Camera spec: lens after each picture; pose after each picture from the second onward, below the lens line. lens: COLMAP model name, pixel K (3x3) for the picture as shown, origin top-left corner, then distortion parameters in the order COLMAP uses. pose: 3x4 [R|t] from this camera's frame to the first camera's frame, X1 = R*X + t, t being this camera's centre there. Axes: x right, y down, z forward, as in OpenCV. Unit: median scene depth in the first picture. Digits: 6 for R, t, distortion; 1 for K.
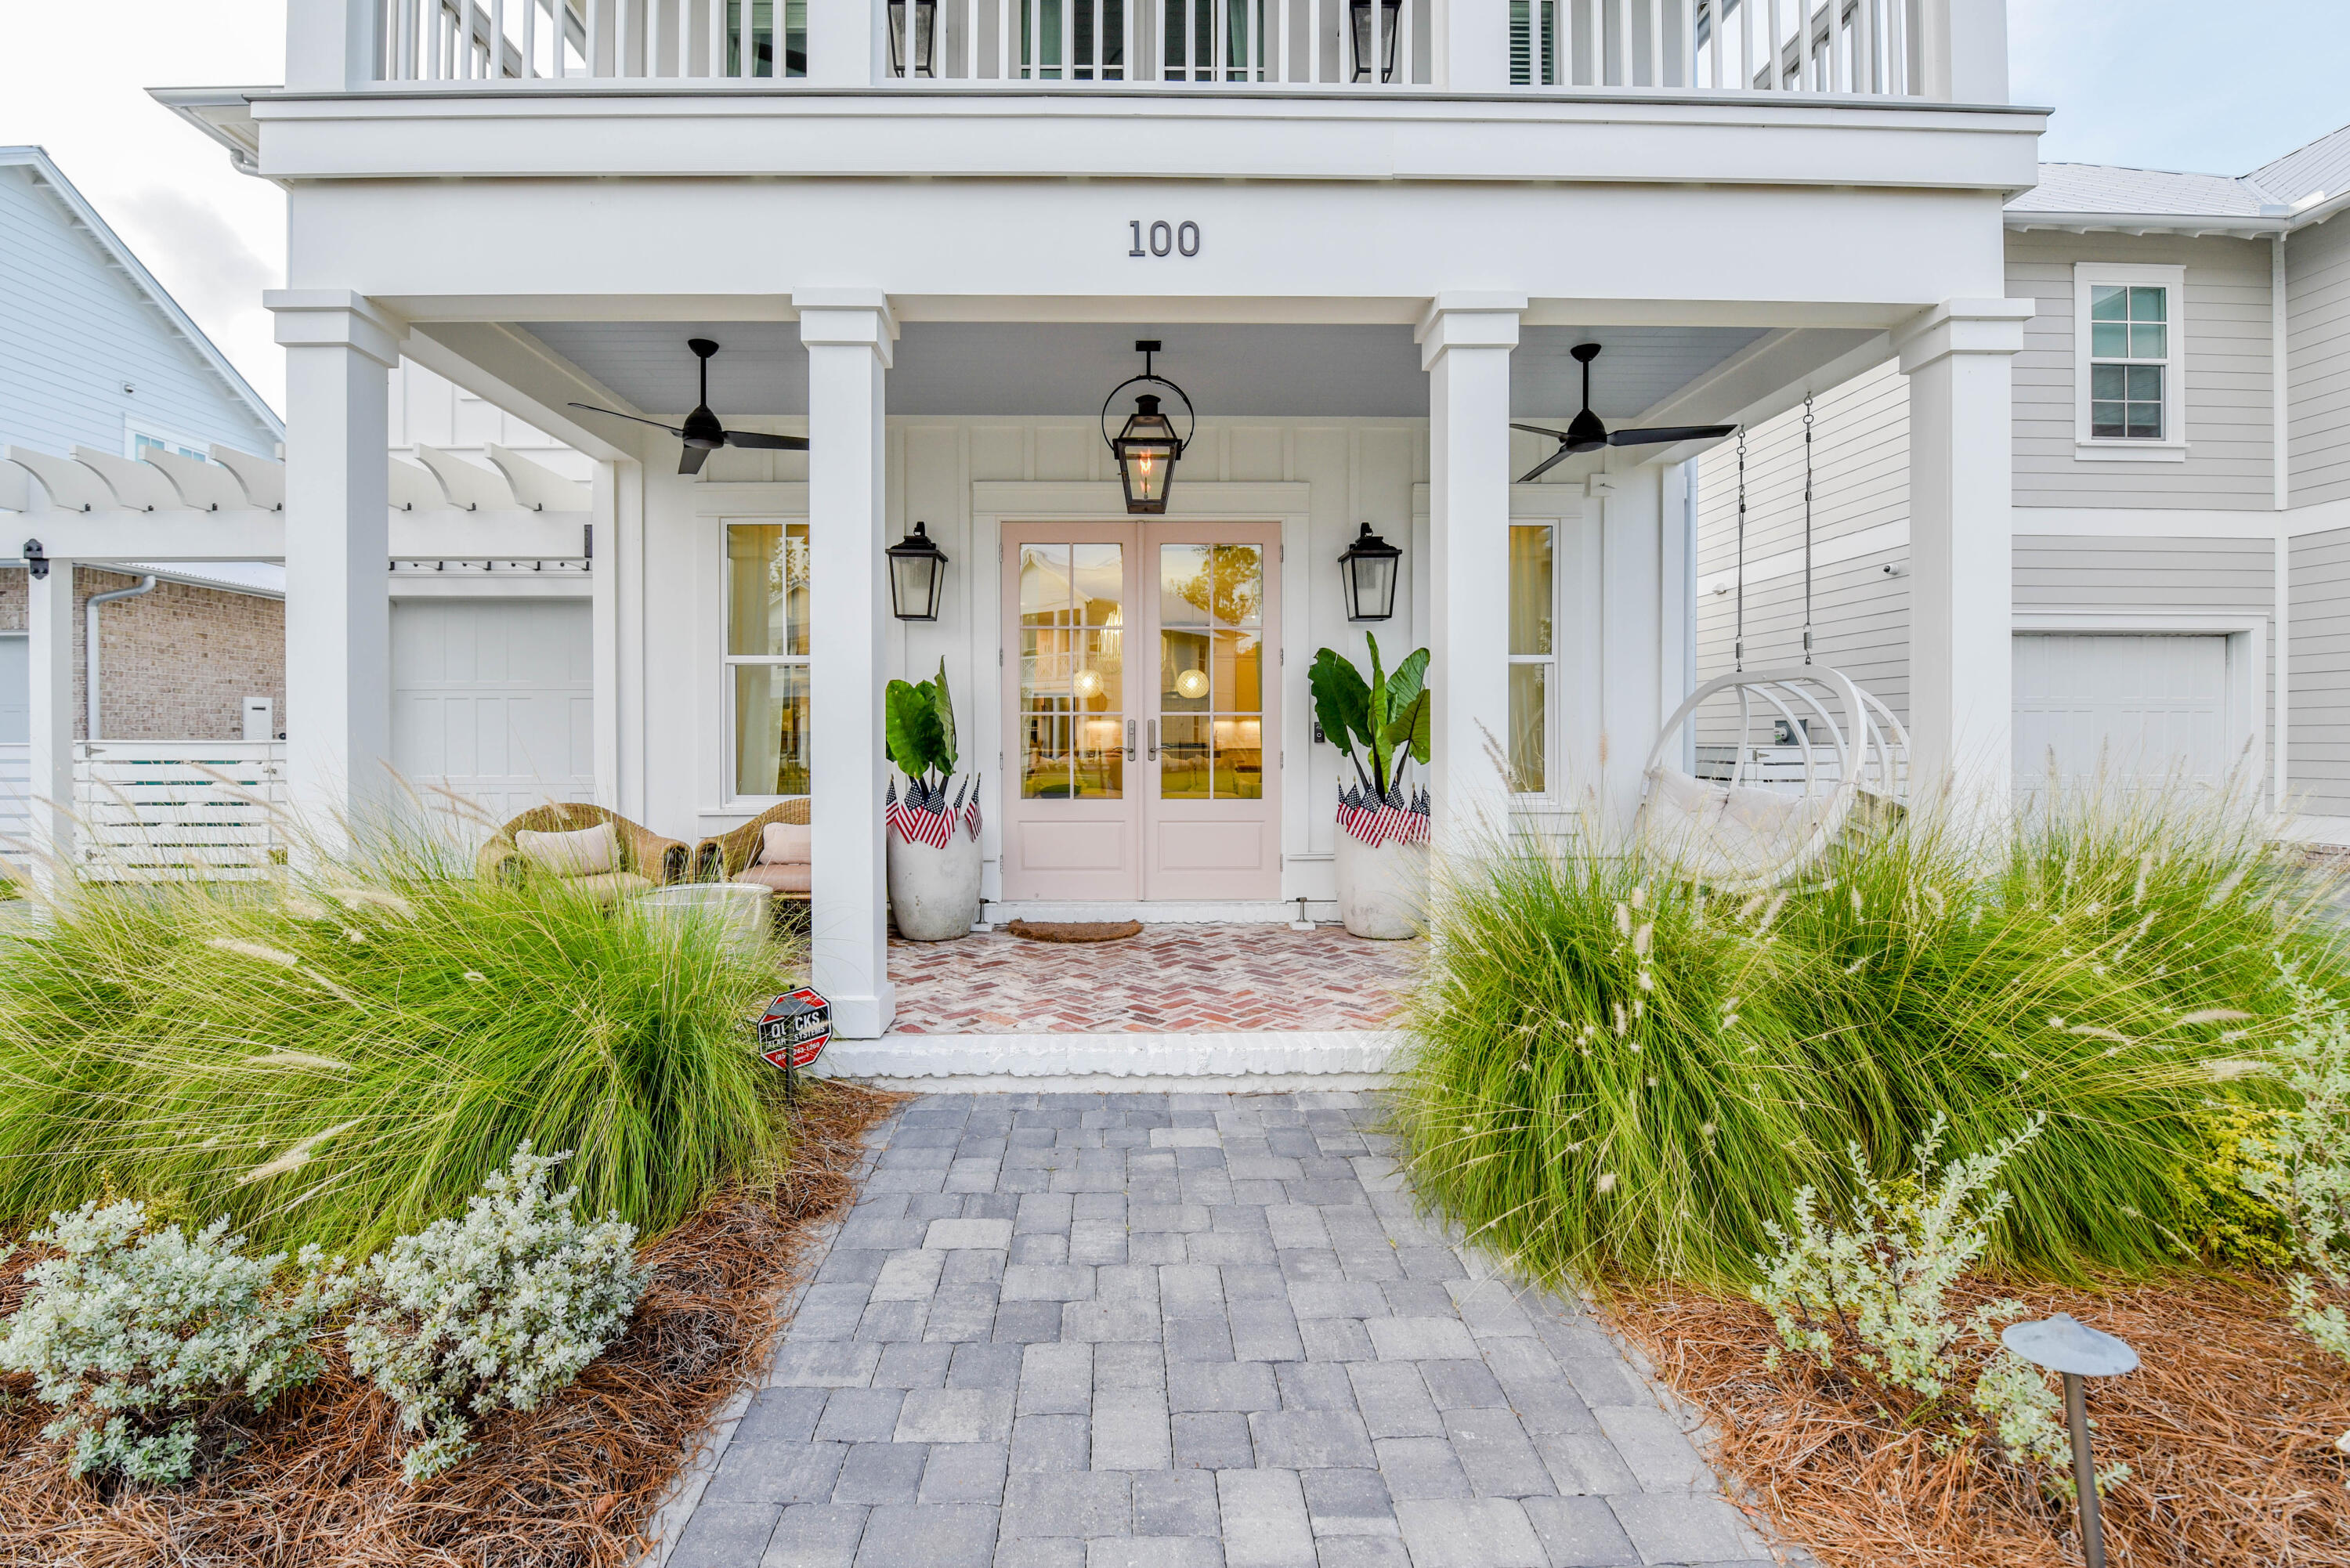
lens RADIAL K [[999.1, 0, 1167.2], [0, 999.1, 731.9], [0, 0, 1]] dist [-0.003612, -0.011213]
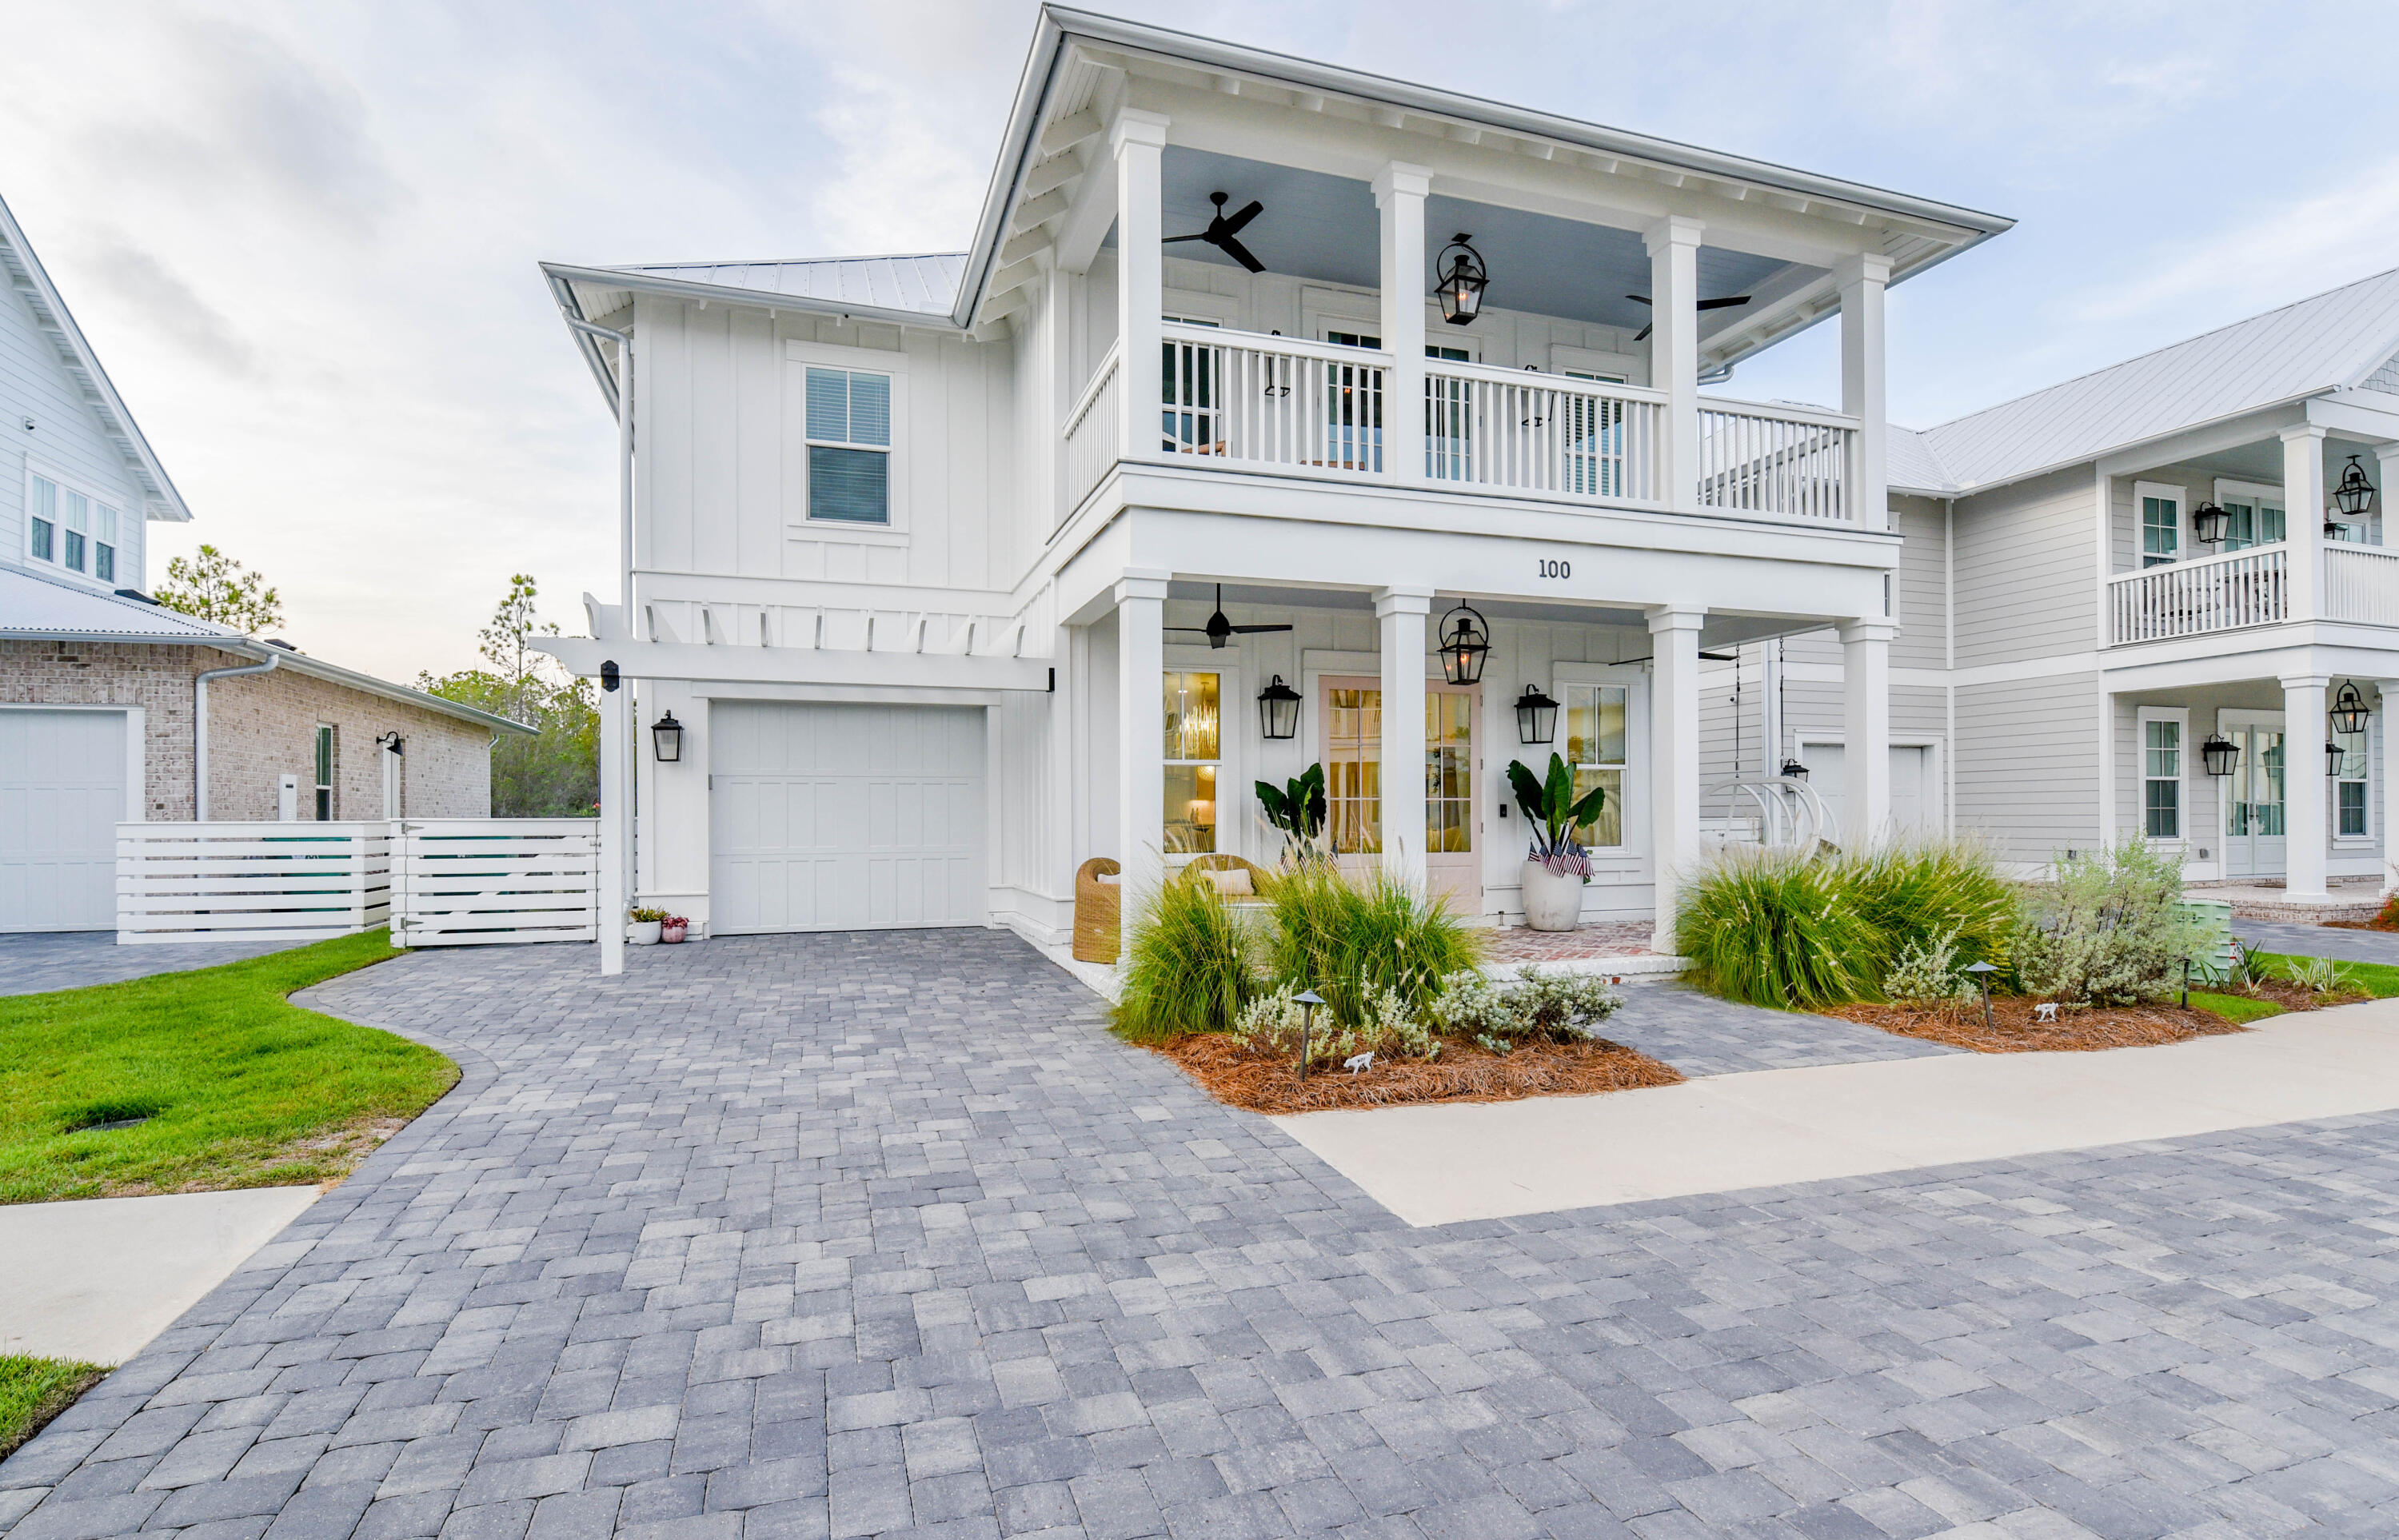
lens RADIAL K [[1075.7, 0, 1199.5], [0, 1075.7, 770.0], [0, 0, 1]] dist [0.001755, -0.011696]
pose [[0.963584, 0.008397, 0.267275, -0.787255], [0.000938, 0.999395, -0.034779, -0.004908], [-0.267406, 0.033763, 0.962992, -0.556502]]
